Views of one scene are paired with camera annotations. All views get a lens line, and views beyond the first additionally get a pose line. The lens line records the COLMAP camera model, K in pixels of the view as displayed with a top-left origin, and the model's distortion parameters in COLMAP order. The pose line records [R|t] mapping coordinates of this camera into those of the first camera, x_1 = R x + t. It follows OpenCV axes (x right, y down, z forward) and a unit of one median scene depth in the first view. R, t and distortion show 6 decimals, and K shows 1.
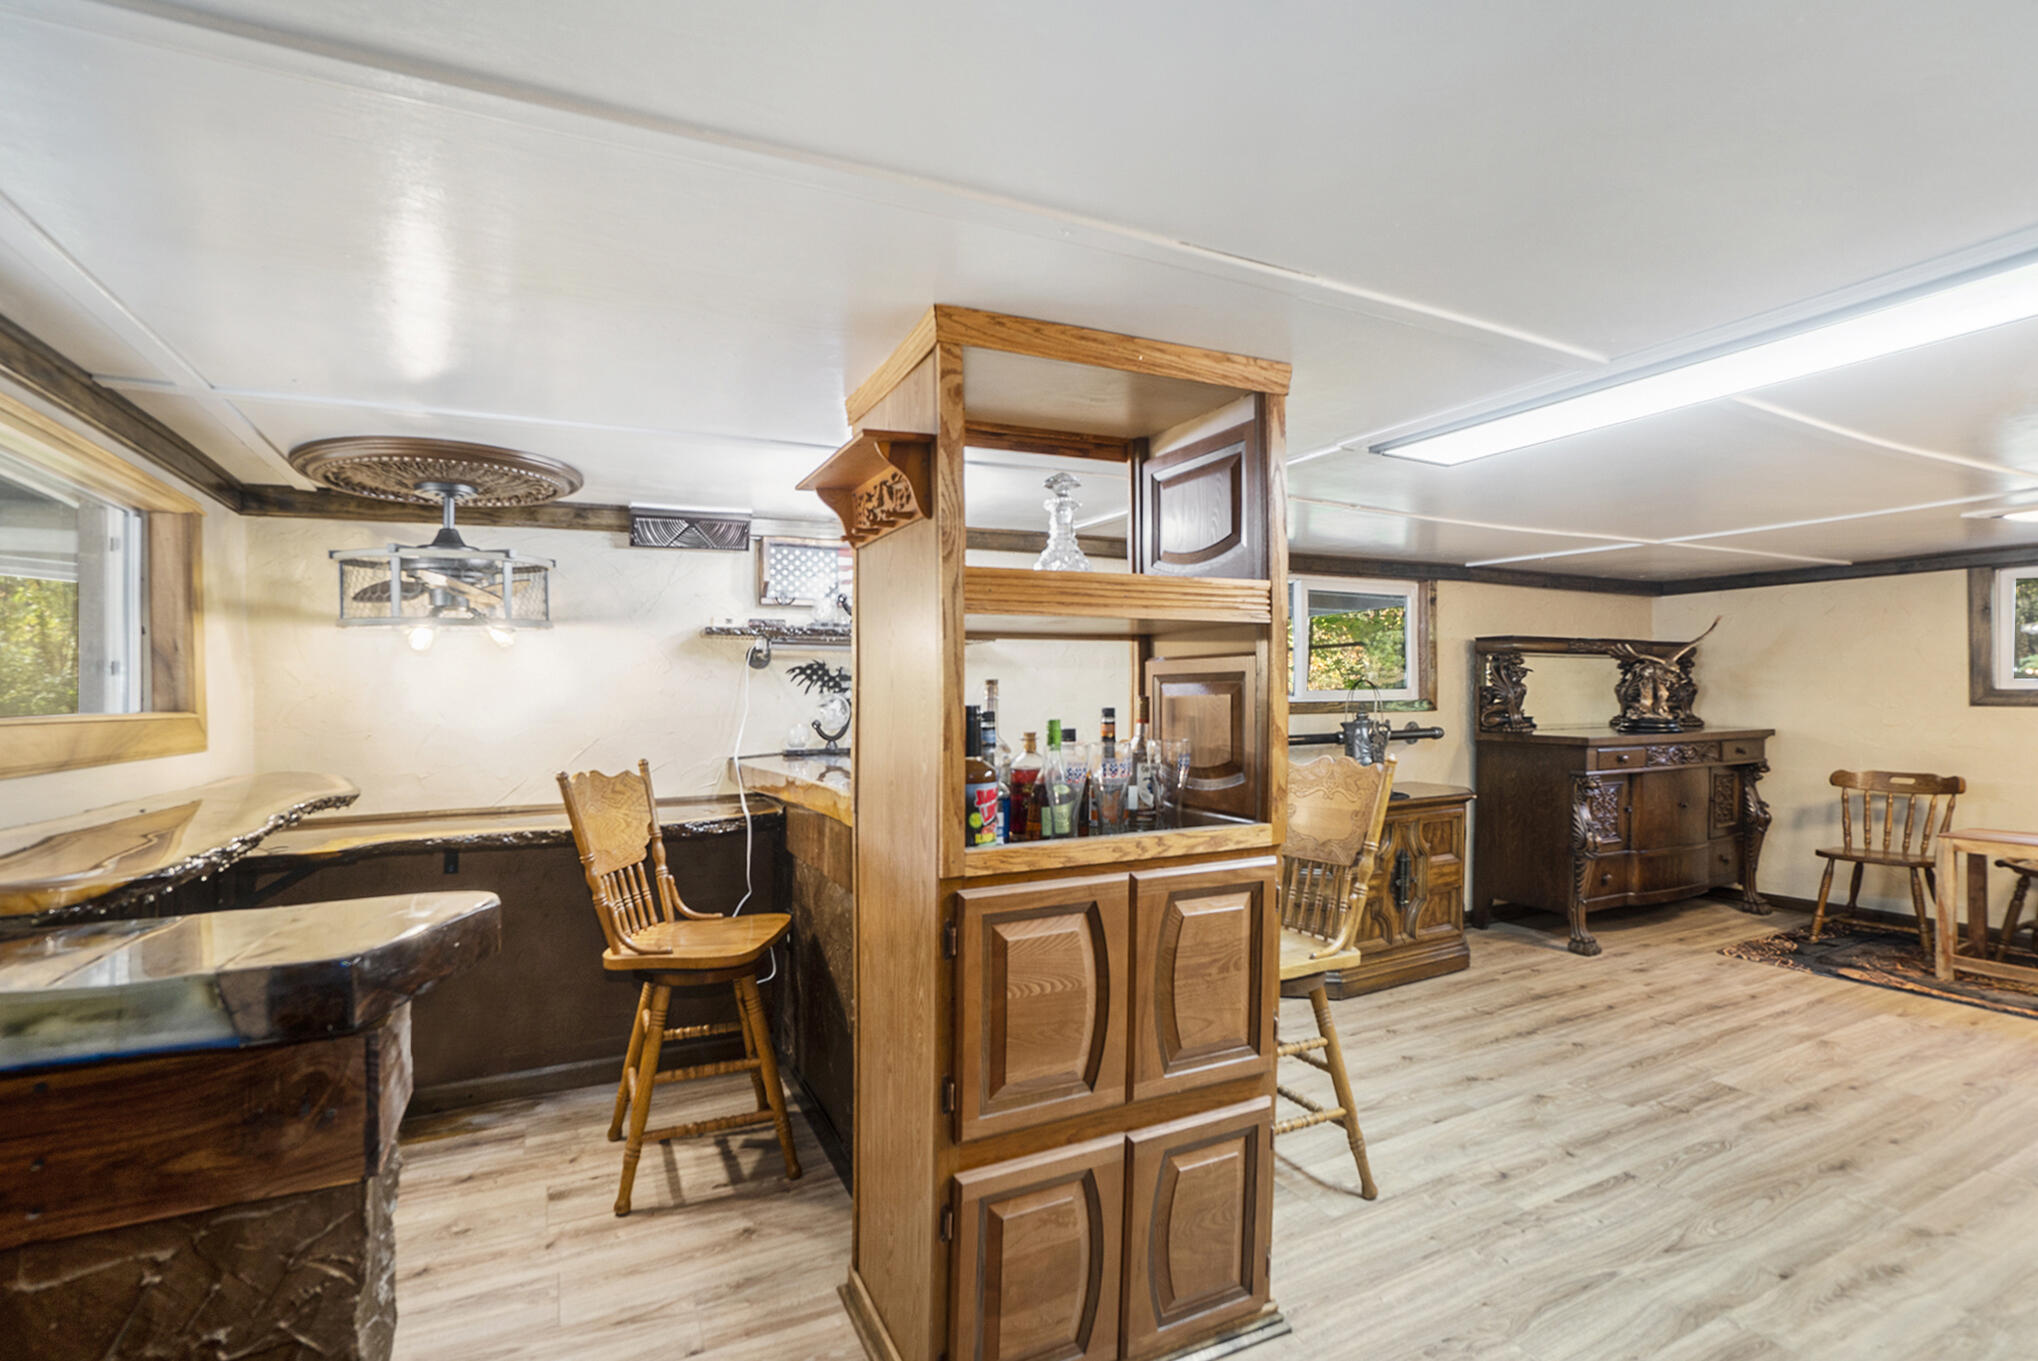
lens RADIAL K [[936.7, 0, 1022.5], [0, 936.7, 695.6], [0, 0, 1]] dist [-0.068056, 0.044230]
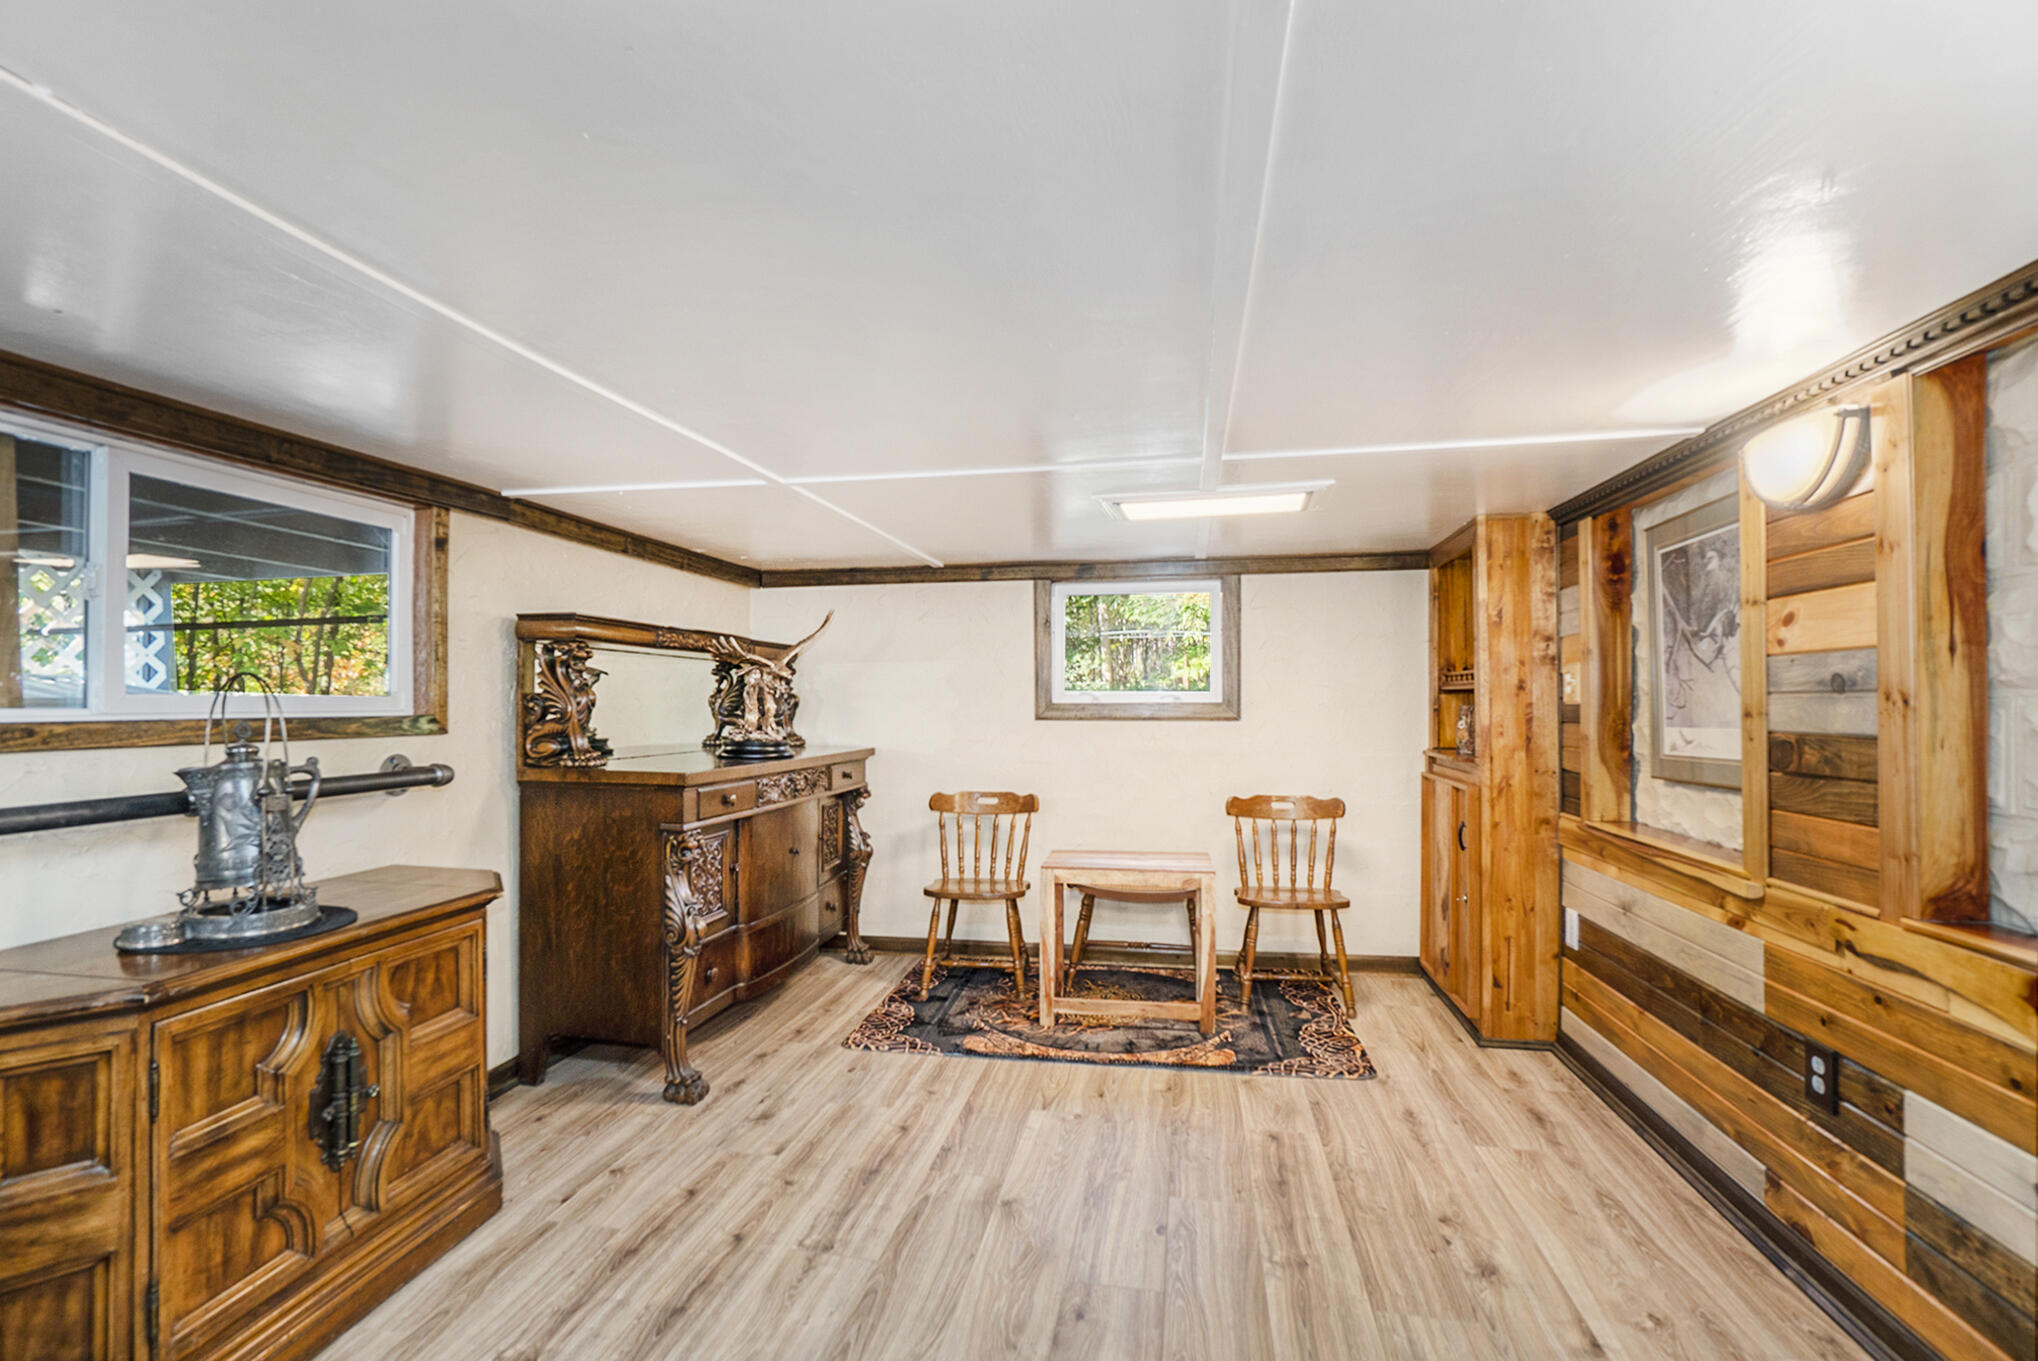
lens RADIAL K [[910.6, 0, 1010.4], [0, 910.6, 712.1], [0, 0, 1]] dist [-0.064465, 0.000356]
pose [[0.608176, -0.000627, 0.793802, 0.236959], [-0.001471, 0.999997, 0.001917, 0.000821], [-0.793801, -0.002333, 0.608173, 0.409558]]
